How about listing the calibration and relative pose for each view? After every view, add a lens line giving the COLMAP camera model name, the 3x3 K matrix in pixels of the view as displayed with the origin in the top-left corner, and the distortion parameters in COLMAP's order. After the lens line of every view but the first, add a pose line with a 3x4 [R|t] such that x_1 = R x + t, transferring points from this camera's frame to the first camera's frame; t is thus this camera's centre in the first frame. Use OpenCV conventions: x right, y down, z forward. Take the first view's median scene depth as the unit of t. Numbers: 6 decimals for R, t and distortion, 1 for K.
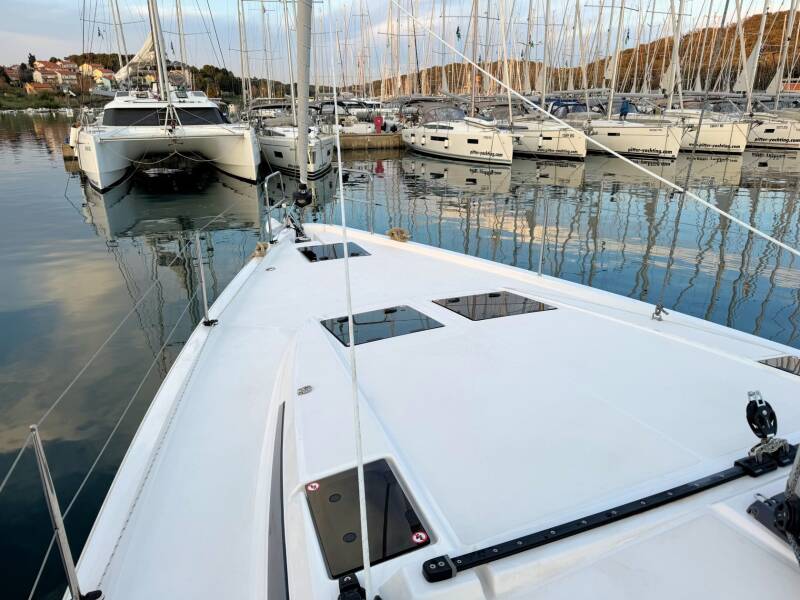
lens RADIAL K [[570.2, 0, 400.0], [0, 570.2, 300.0], [0, 0, 1]] dist [0.066930, -0.082834]
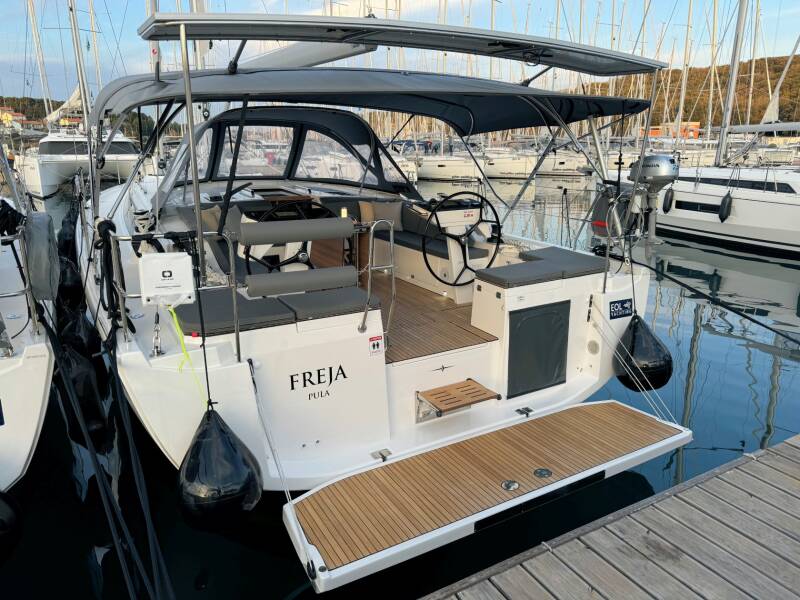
lens RADIAL K [[558.1, 0, 400.5], [0, 558.1, 302.8], [0, 0, 1]] dist [0.096548, -0.124884]
pose [[0.991185, -0.032183, 0.128514, 0.098787], [0.040155, 0.997395, -0.059929, 0.117297], [-0.126250, 0.064561, 0.989895, -0.291973]]
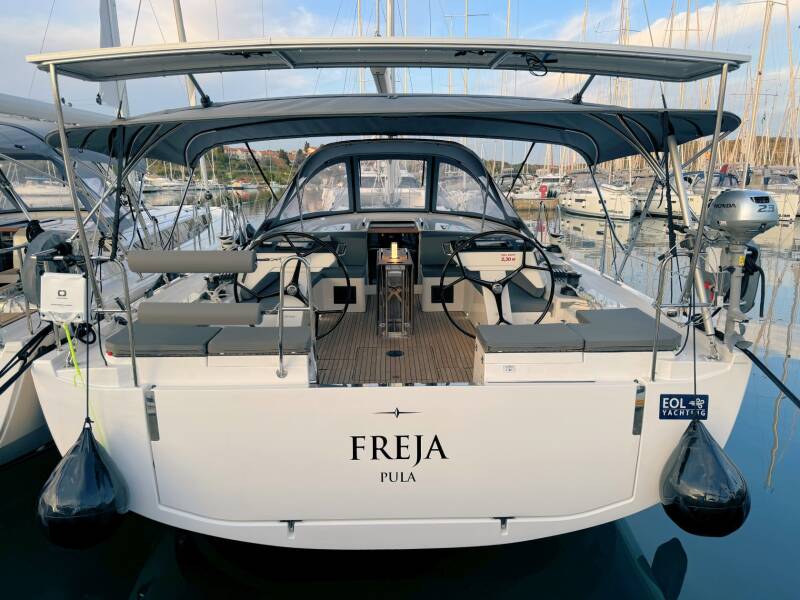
lens RADIAL K [[561.6, 0, 402.7], [0, 561.6, 302.1], [0, 0, 1]] dist [0.070968, -0.093532]
pose [[0.932103, 0.080397, -0.353158, 0.168420], [-0.121695, 0.987885, -0.096301, 0.108947], [0.341137, 0.132740, 0.930594, -0.267262]]
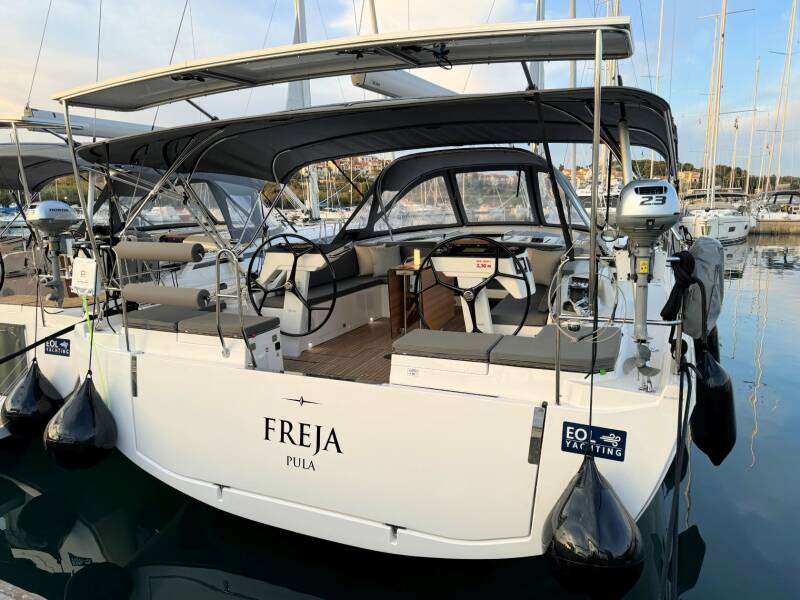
lens RADIAL K [[558.1, 0, 400.5], [0, 558.1, 302.8], [0, 0, 1]] dist [0.096548, -0.124884]
pose [[0.691891, 0.120014, -0.711957, 0.224867], [-0.228428, 0.971822, -0.058170, 0.102210], [0.684914, 0.202878, 0.699809, -0.232591]]
